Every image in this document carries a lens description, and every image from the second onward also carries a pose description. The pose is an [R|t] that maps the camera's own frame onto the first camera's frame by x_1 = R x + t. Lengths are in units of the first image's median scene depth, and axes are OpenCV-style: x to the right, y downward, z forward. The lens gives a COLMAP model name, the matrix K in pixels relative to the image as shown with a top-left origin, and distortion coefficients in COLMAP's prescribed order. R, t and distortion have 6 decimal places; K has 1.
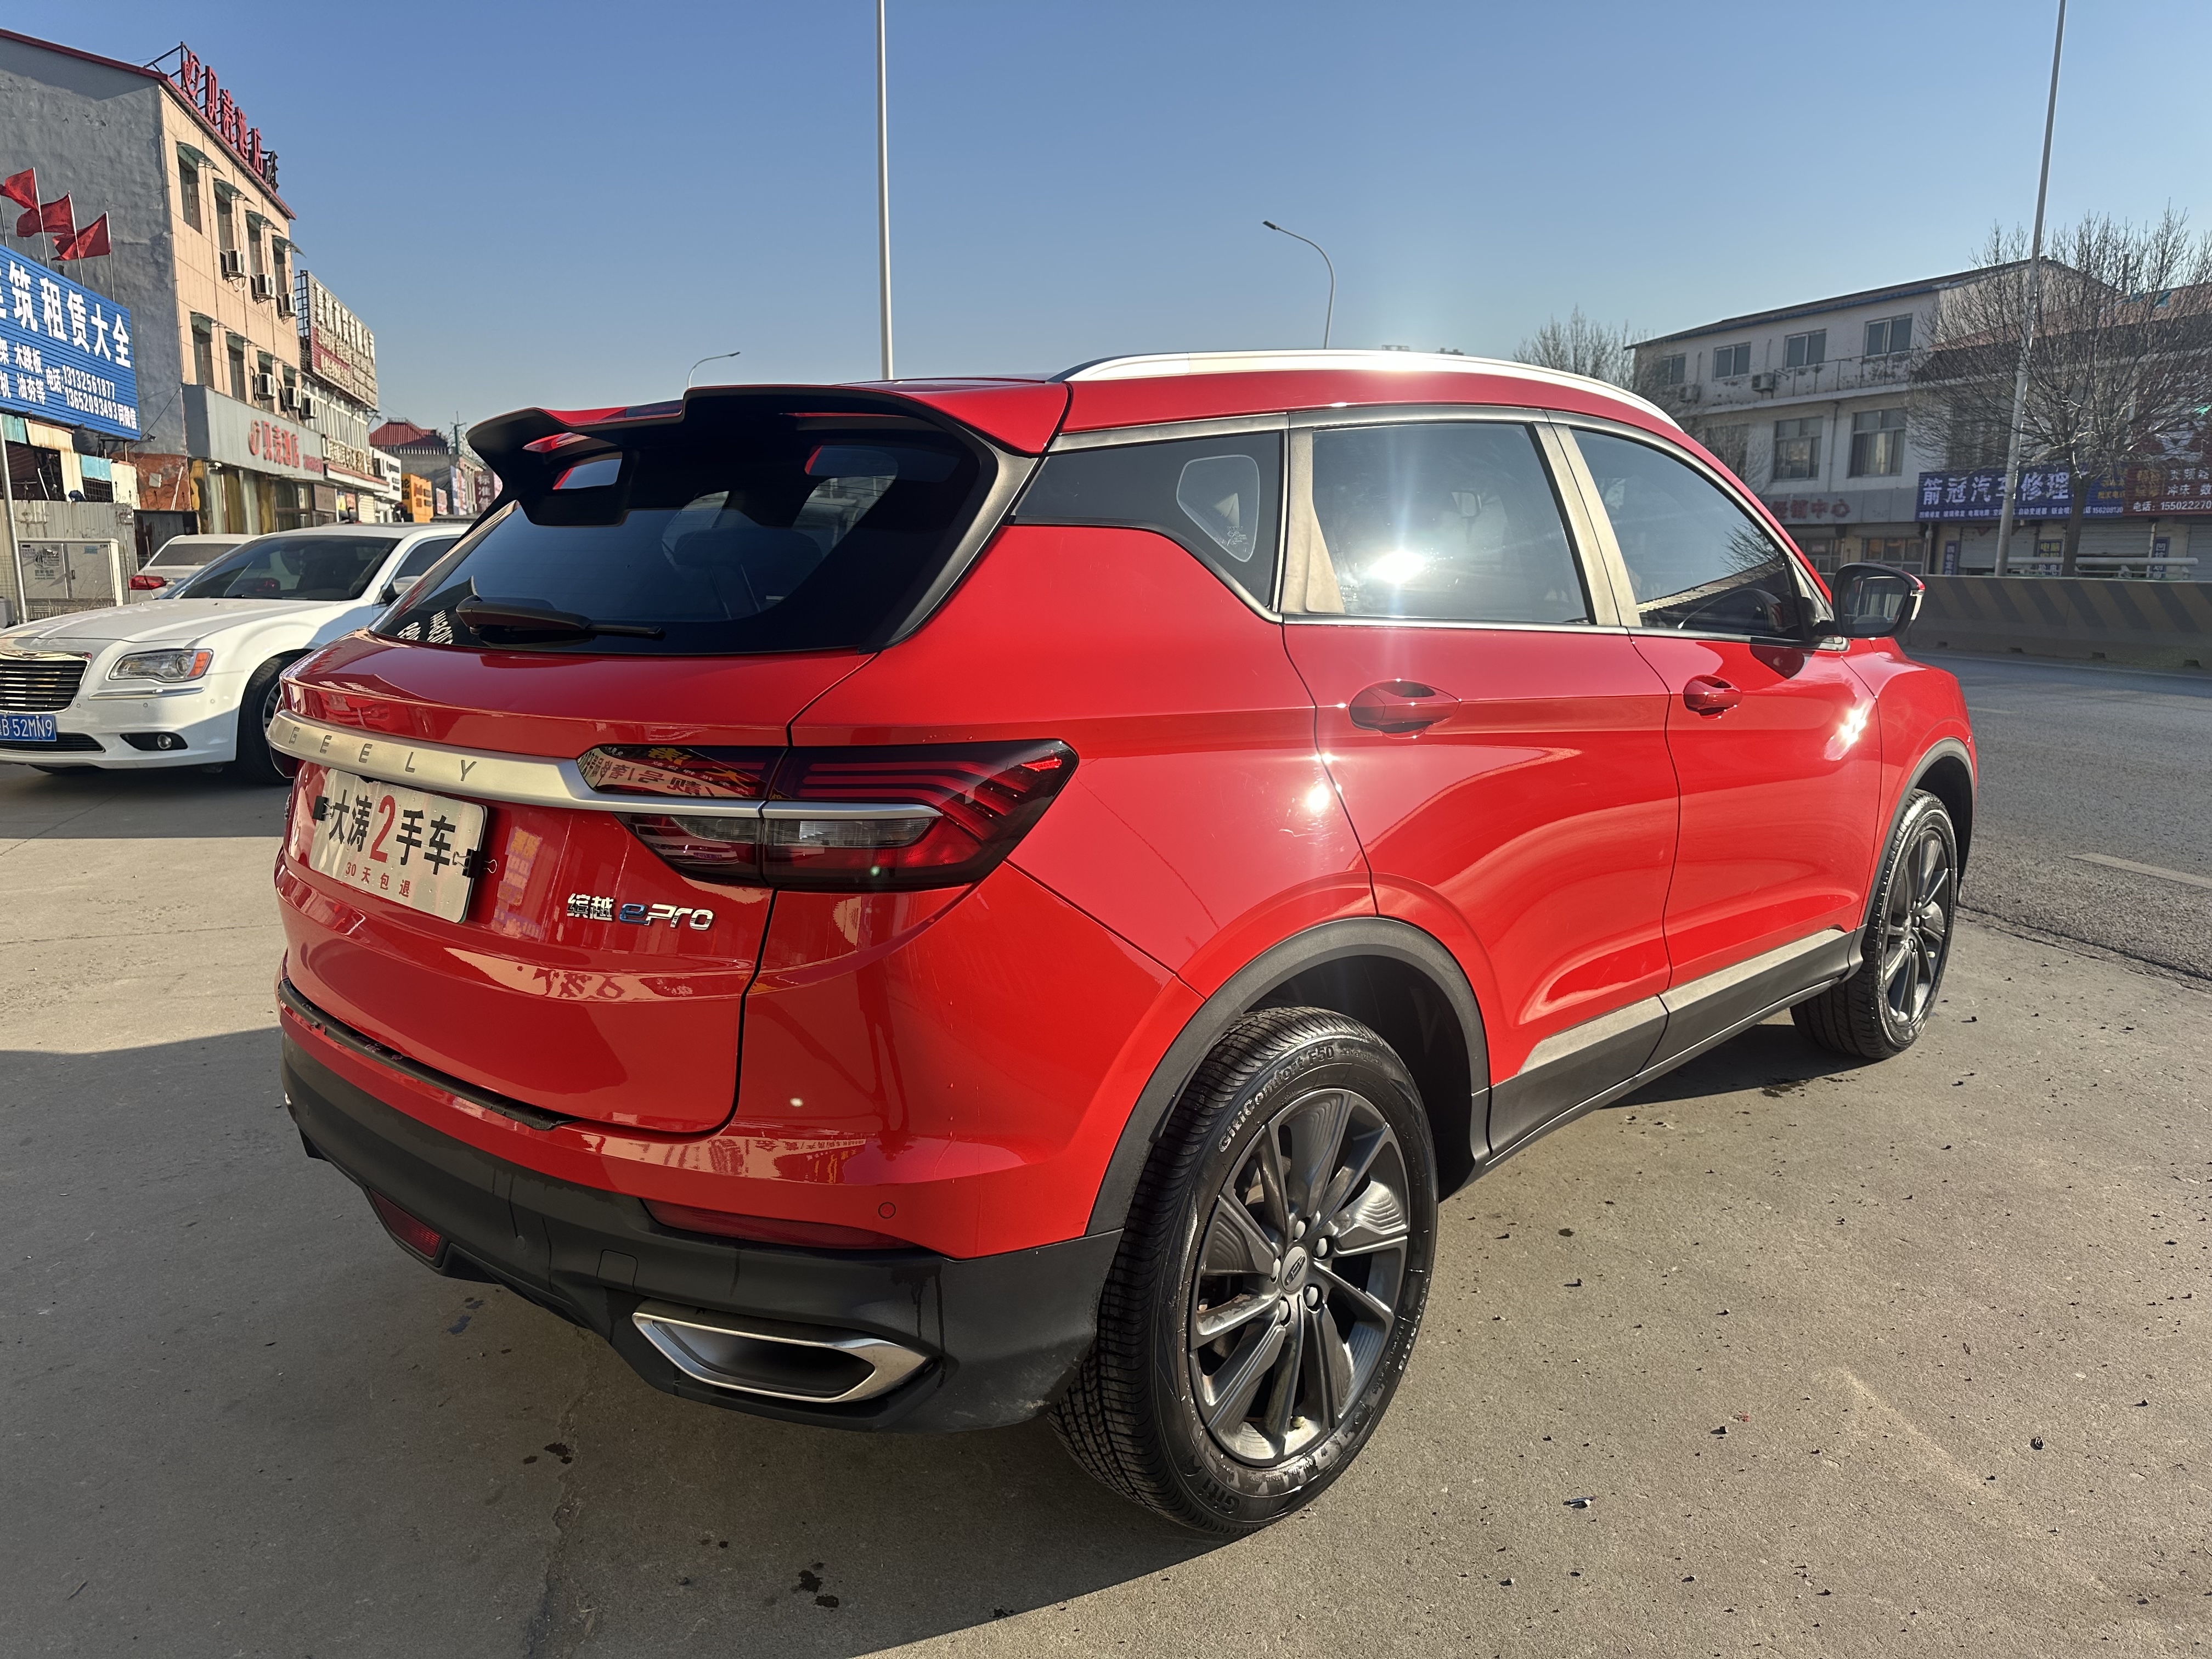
lens RADIAL K [[1550.8, 0, 1106.0], [0, 1550.8, 829.5], [0, 0, 1]] dist [0.005701, 0.000016]
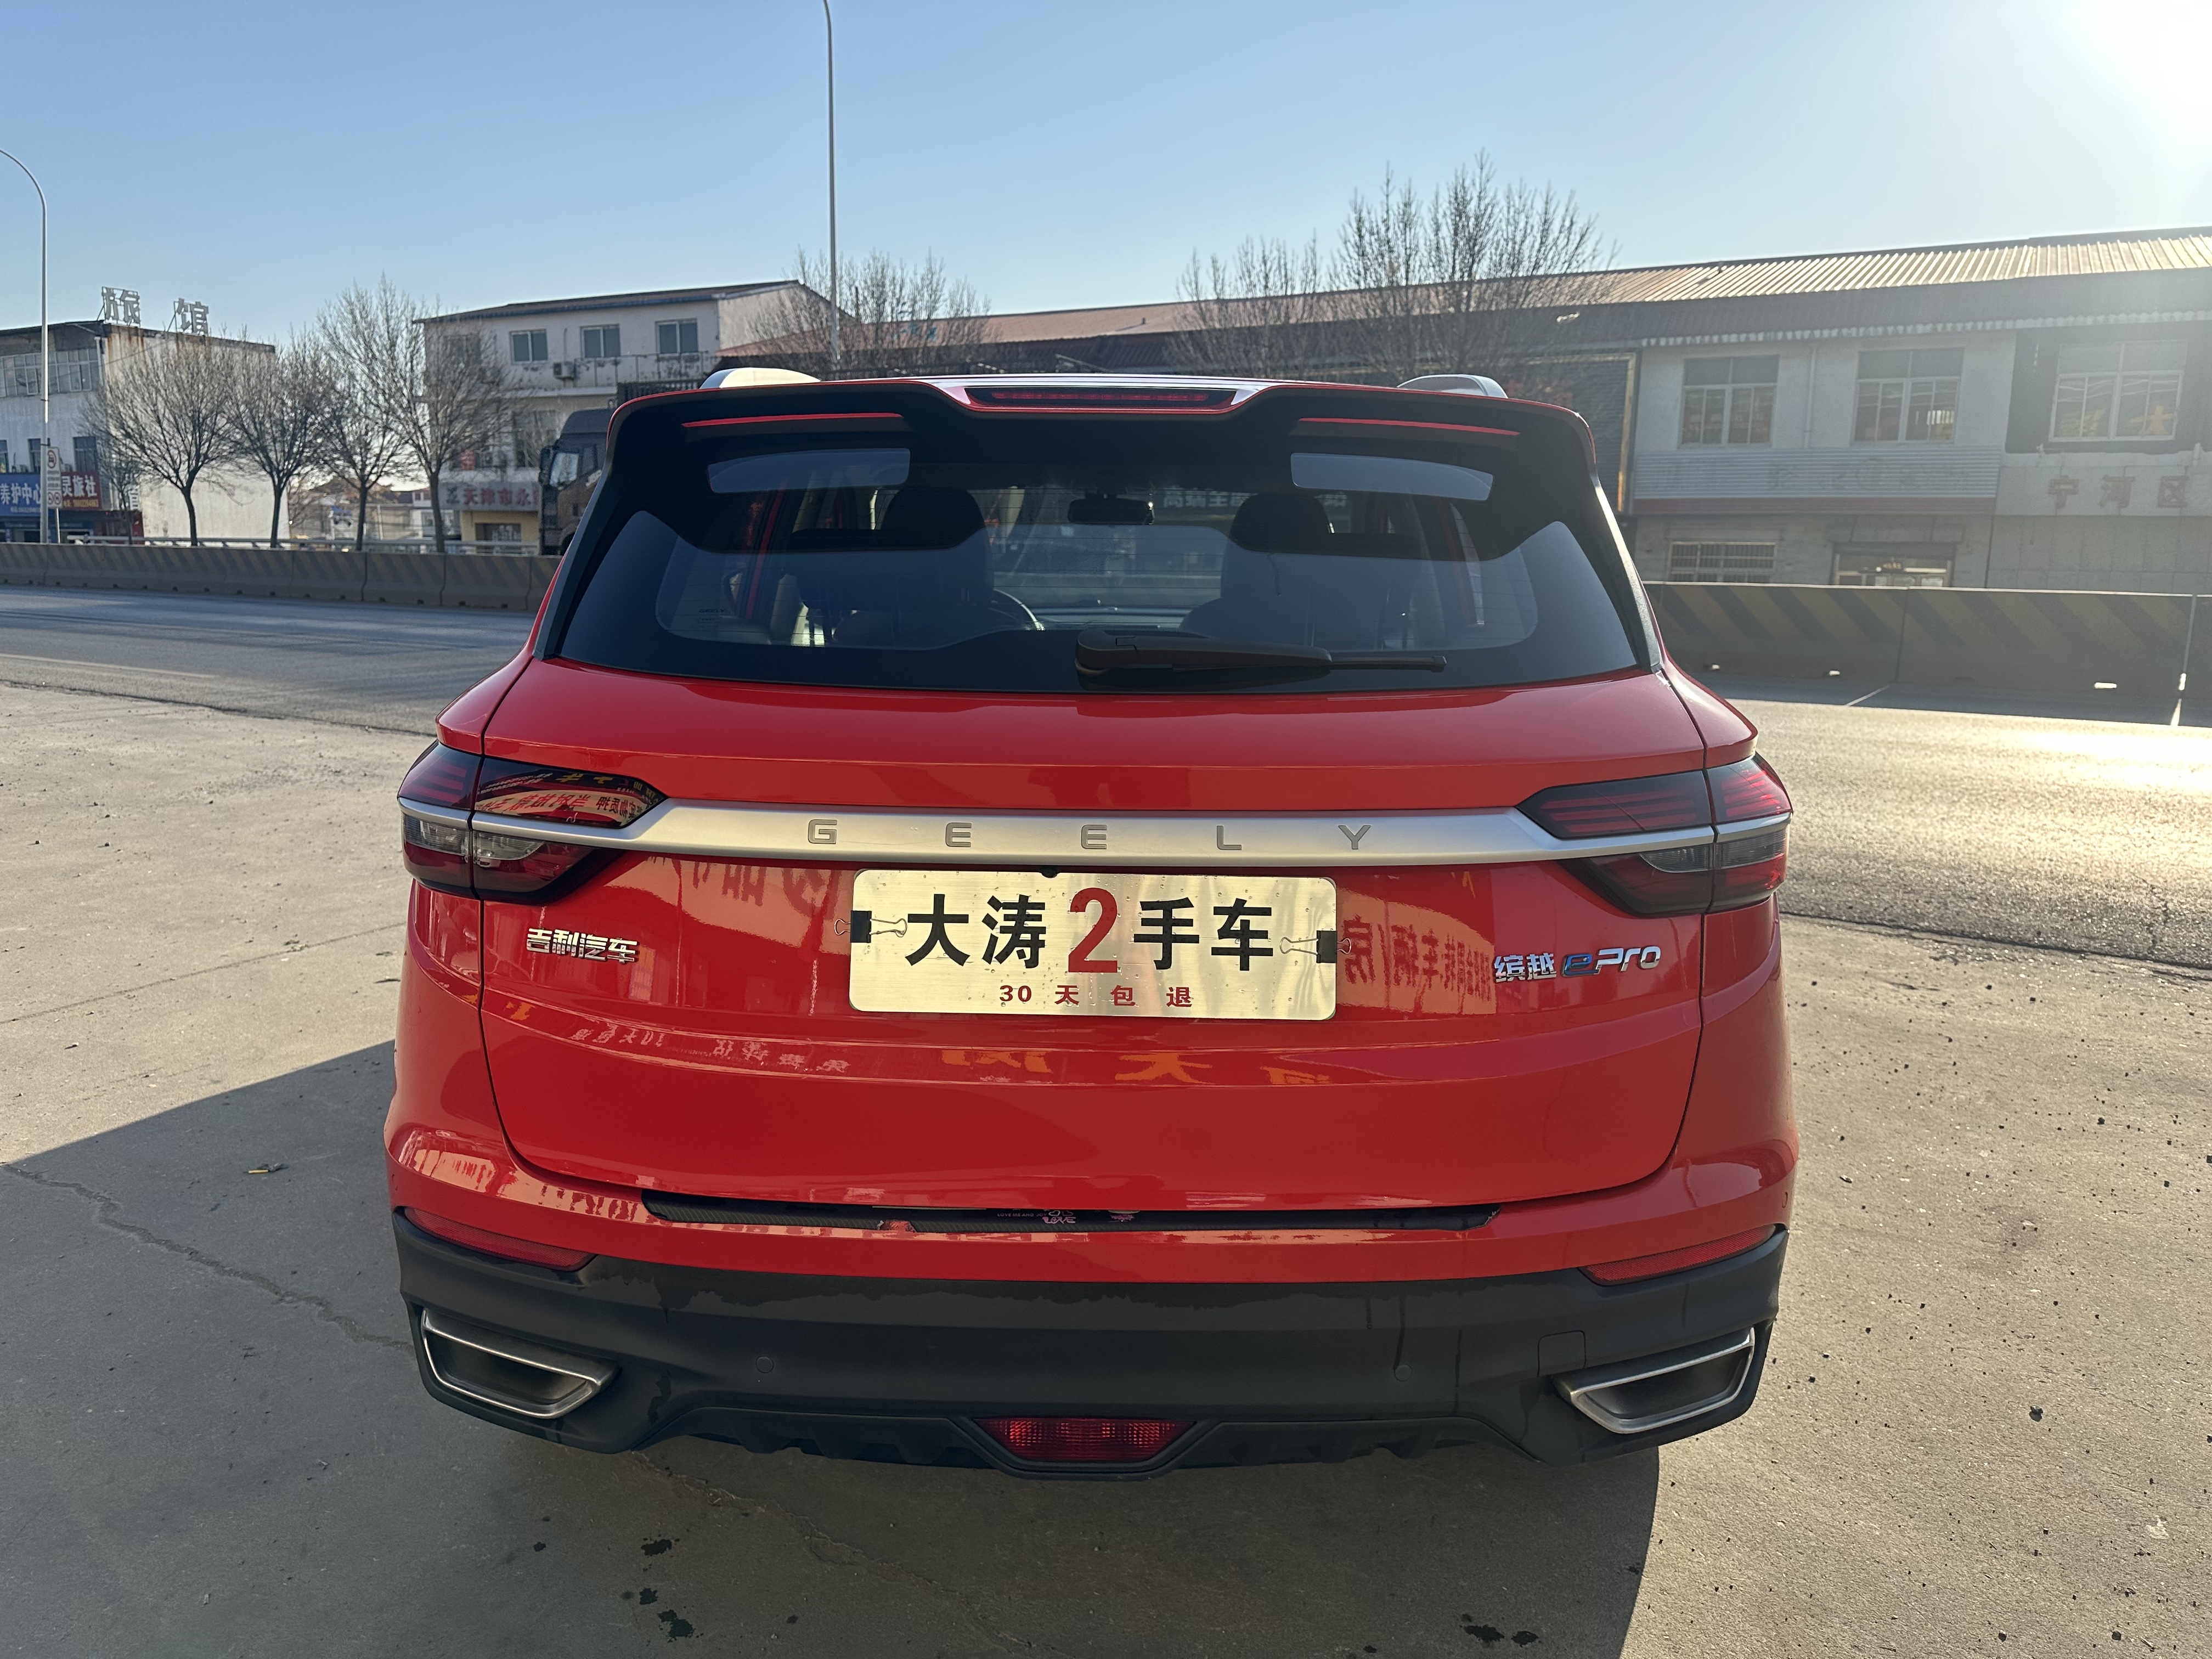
lens RADIAL K [[1572.0, 0, 1106.0], [0, 1572.0, 829.5], [0, 0, 1]] dist [0.005979, -0.002542]
pose [[0.735069, -0.111383, 0.668780, -0.933250], [0.106695, 0.993126, 0.048131, -0.083393], [-0.669544, 0.035976, 0.741901, 0.397107]]
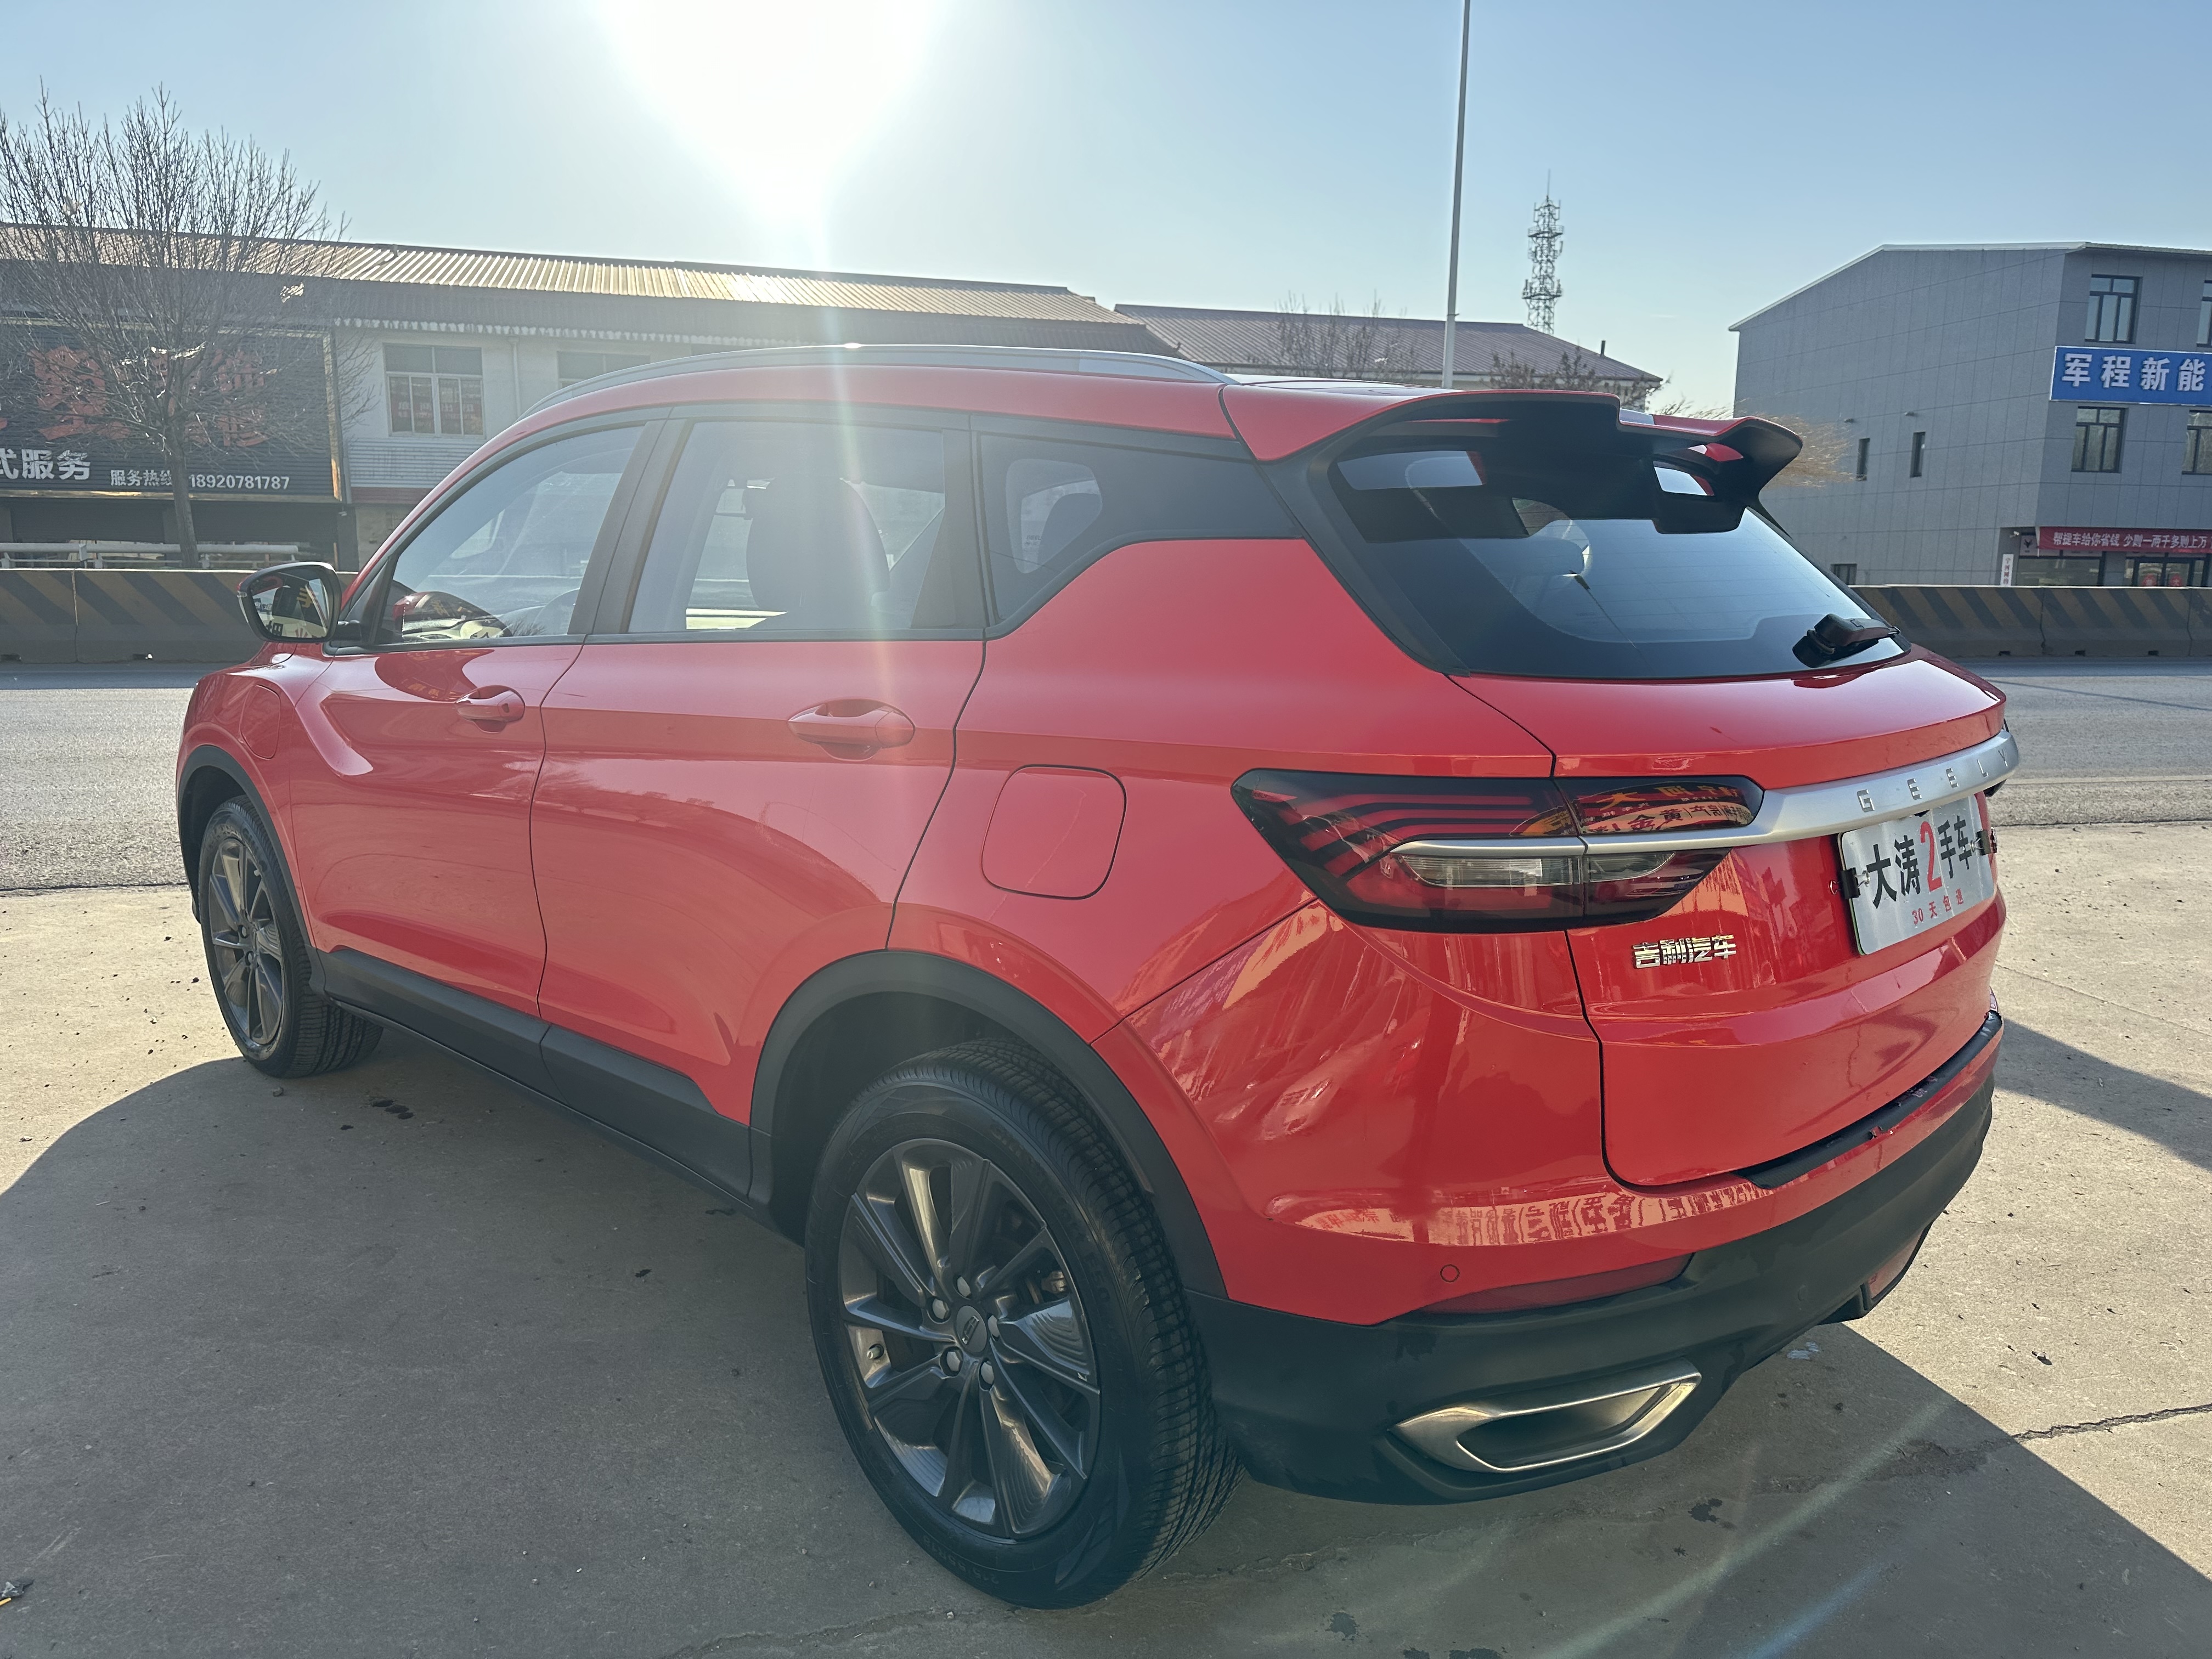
lens RADIAL K [[1572.0, 0, 1106.0], [0, 1572.0, 829.5], [0, 0, 1]] dist [0.005979, -0.002542]
pose [[0.023637, -0.173267, 0.984591, -1.379694], [0.164753, 0.972076, 0.167109, -0.254664], [-0.986052, 0.158264, 0.051523, 1.390031]]
